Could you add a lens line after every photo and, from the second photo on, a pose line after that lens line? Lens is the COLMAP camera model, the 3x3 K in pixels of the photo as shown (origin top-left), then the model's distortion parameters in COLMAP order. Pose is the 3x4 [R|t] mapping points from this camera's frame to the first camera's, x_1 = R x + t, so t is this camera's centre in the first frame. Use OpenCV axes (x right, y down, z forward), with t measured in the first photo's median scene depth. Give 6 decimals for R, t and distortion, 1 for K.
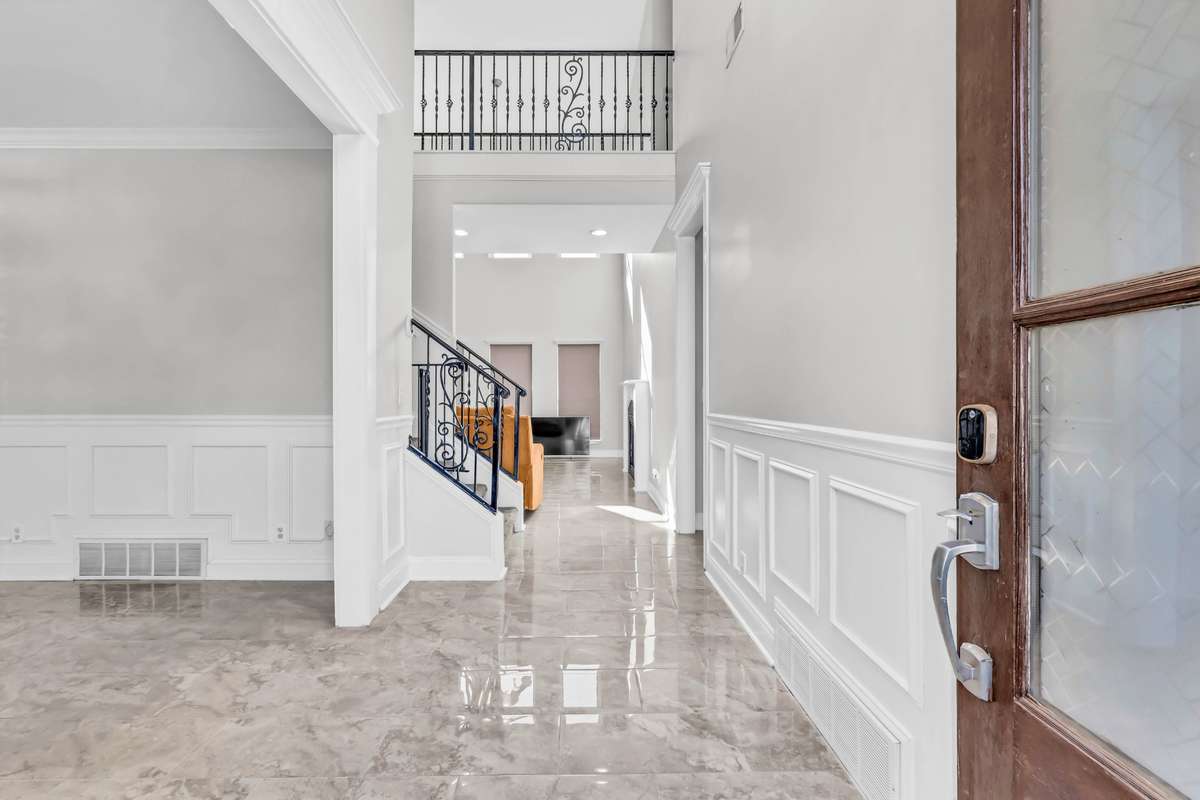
lens RADIAL K [[503.5, 0, 596.3], [0, 503.5, 400.1], [0, 0, 1]] dist [-0.001602, -0.000165]
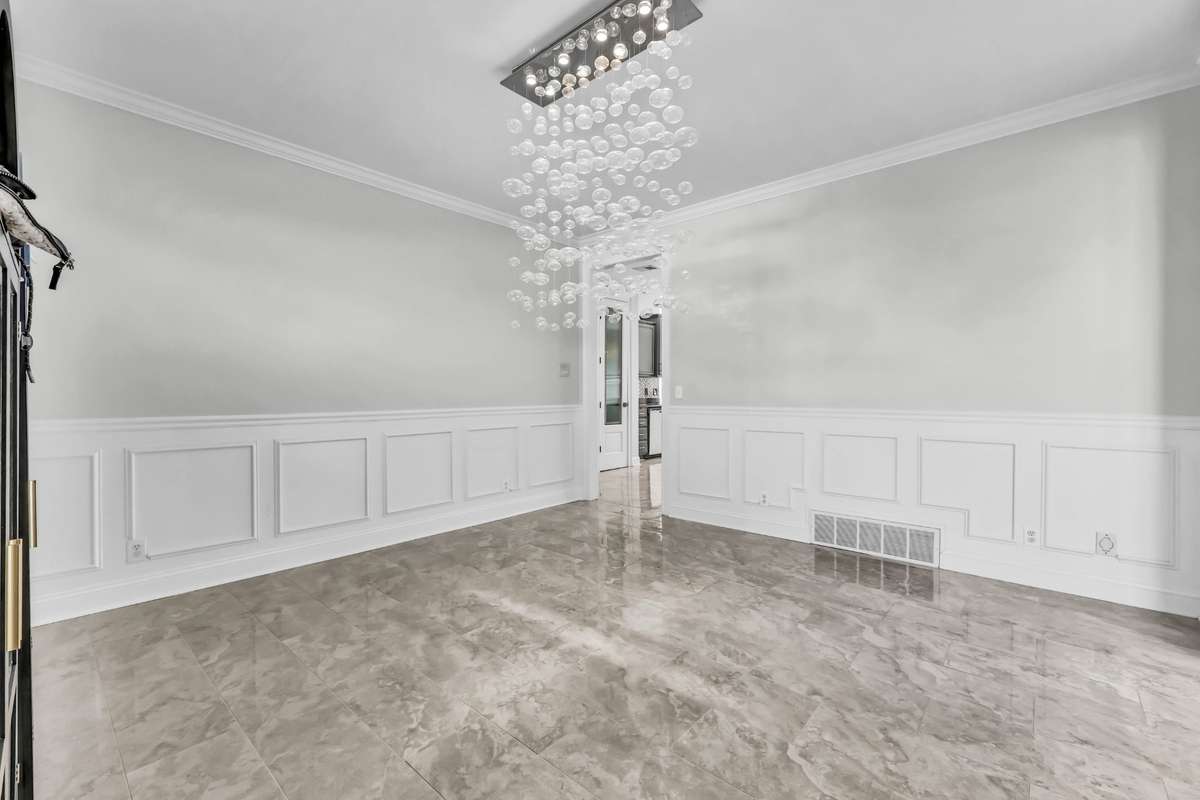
lens RADIAL K [[503.5, 0, 598.7], [0, 503.5, 396.3], [0, 0, 1]] dist [-0.001602, -0.000165]
pose [[0.750329, 0.006528, -0.661032, -0.619775], [-0.001960, 0.999969, 0.007651, -0.006091], [0.661061, -0.004446, 0.750319, -0.250100]]
